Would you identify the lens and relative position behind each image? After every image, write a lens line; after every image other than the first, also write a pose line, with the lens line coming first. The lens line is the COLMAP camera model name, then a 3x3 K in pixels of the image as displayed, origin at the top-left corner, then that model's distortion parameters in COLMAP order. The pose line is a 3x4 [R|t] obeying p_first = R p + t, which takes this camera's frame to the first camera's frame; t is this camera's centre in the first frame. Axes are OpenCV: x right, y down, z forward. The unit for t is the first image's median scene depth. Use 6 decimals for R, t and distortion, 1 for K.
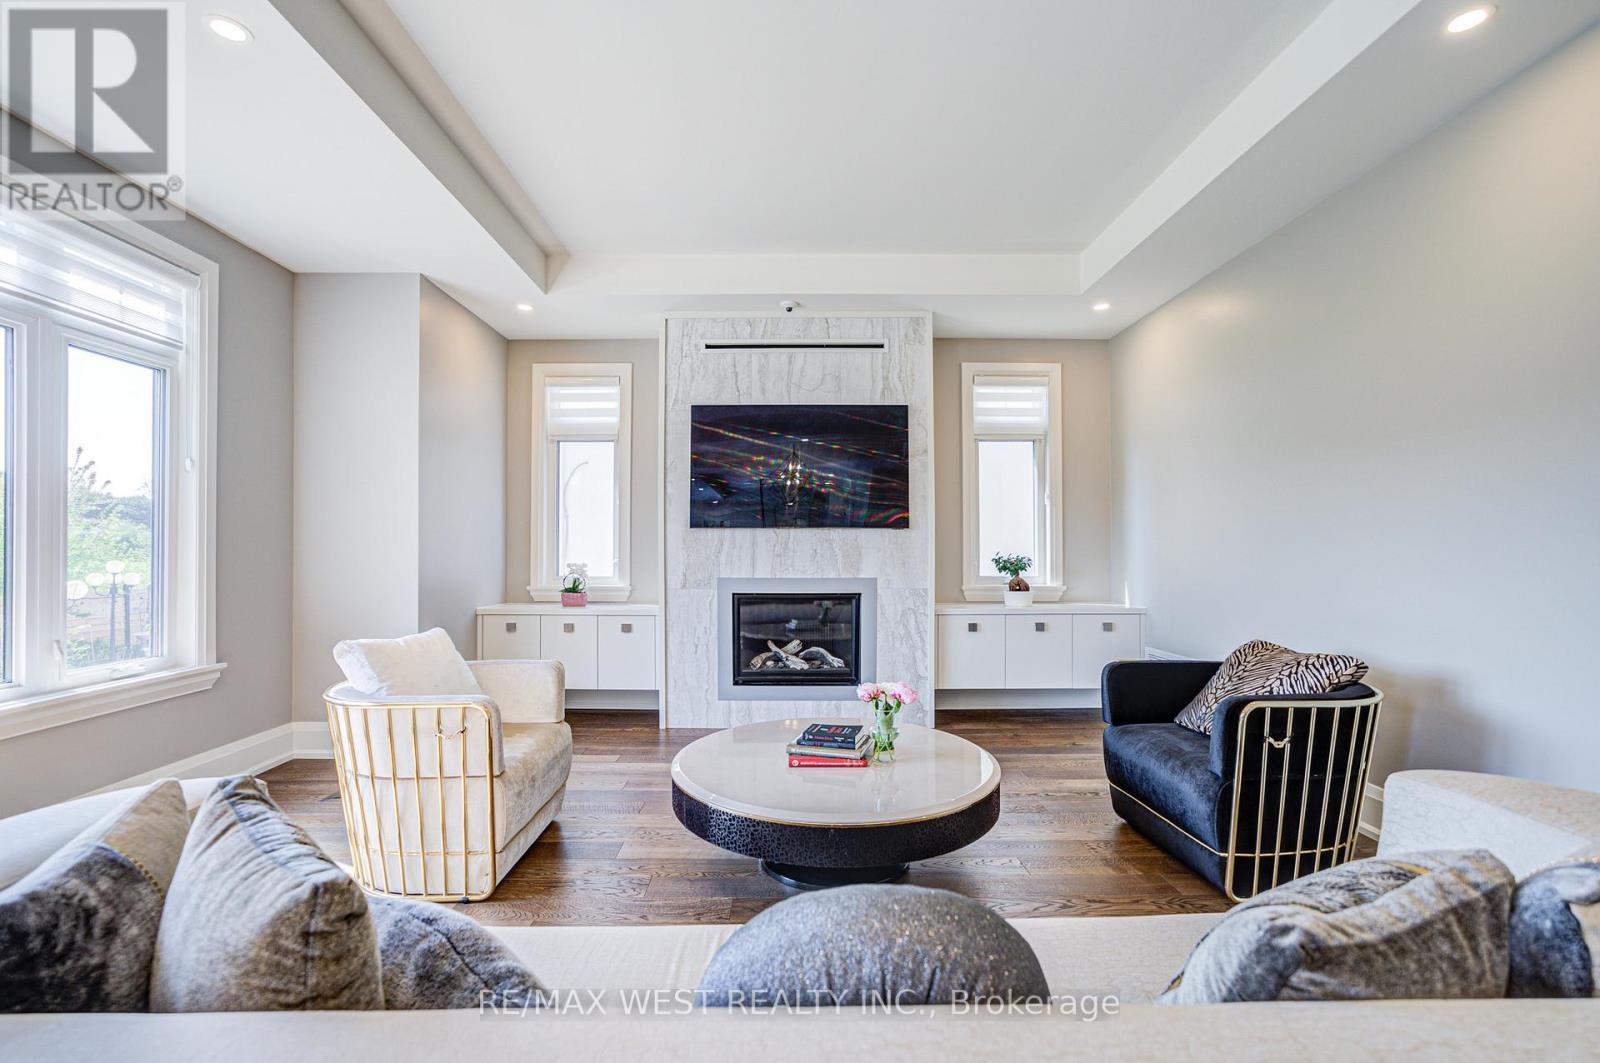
lens RADIAL K [[656.1, 0, 785.9], [0, 656.1, 546.7], [0, 0, 1]] dist [-0.044608, 0.032050]
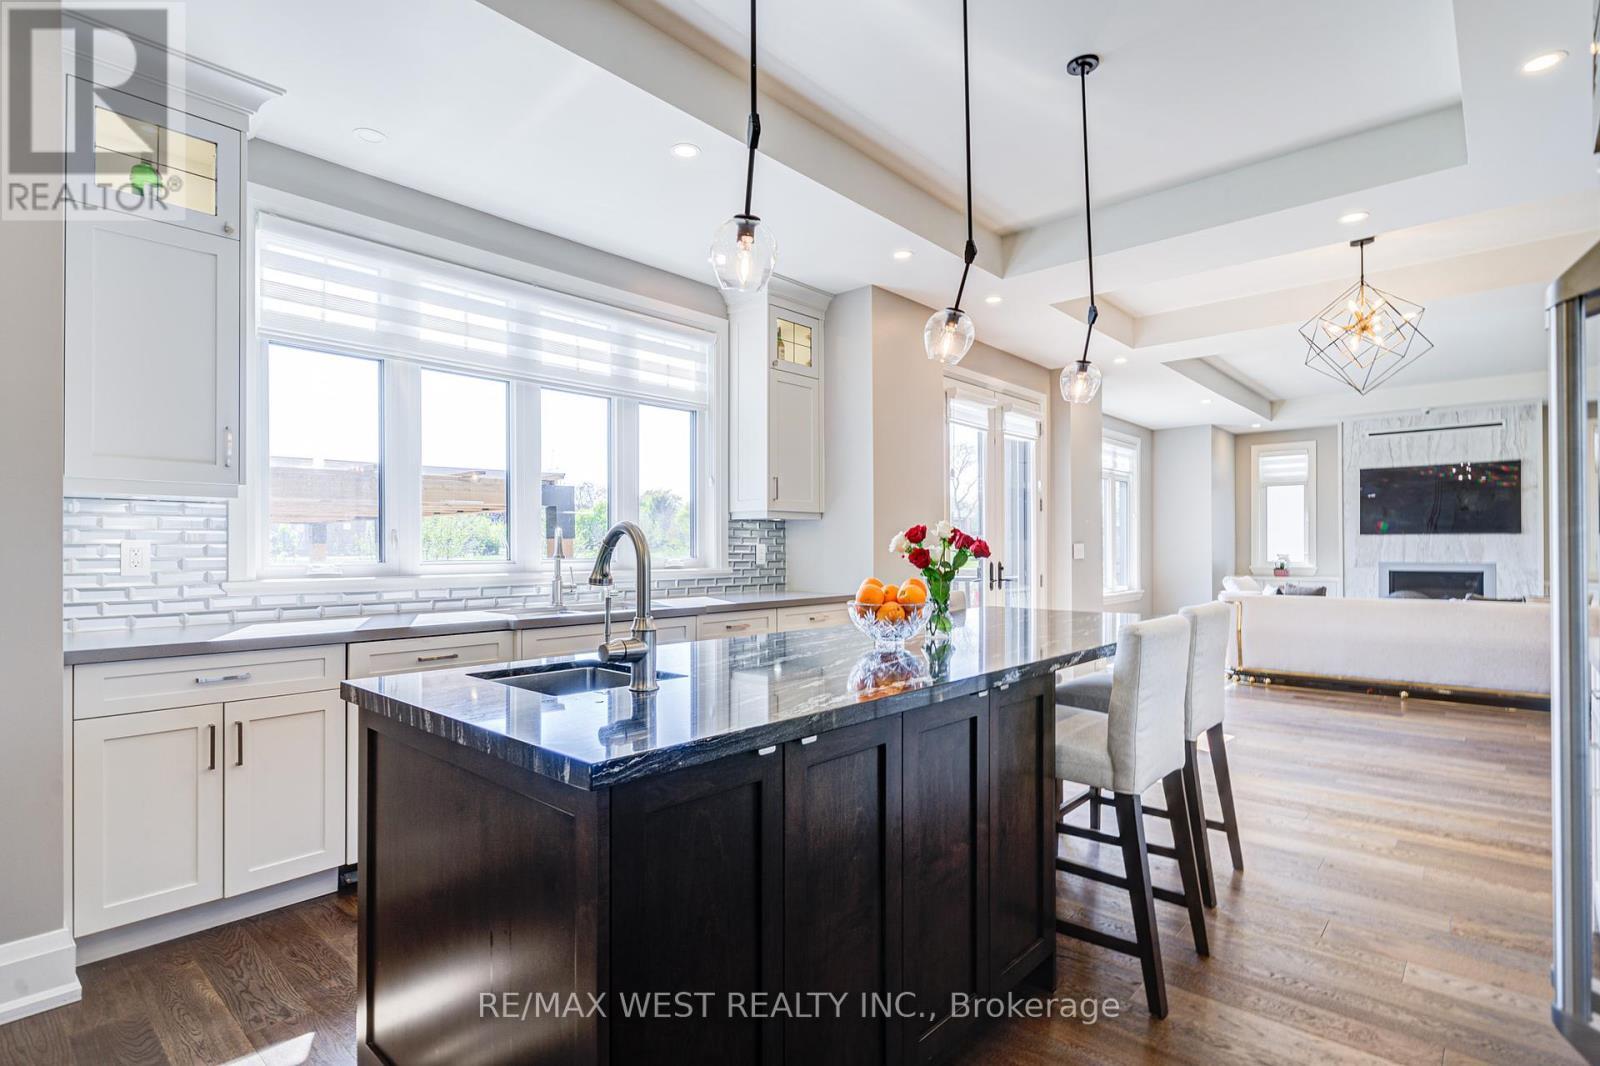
lens RADIAL K [[721.8, 0, 793.4], [0, 721.8, 547.1], [0, 0, 1]] dist [-0.019846, -0.000107]
pose [[0.706127, -0.003565, -0.708076, 0.147833], [0.015271, 0.999831, 0.010195, -0.039331], [0.707920, -0.018012, 0.706063, -1.544243]]
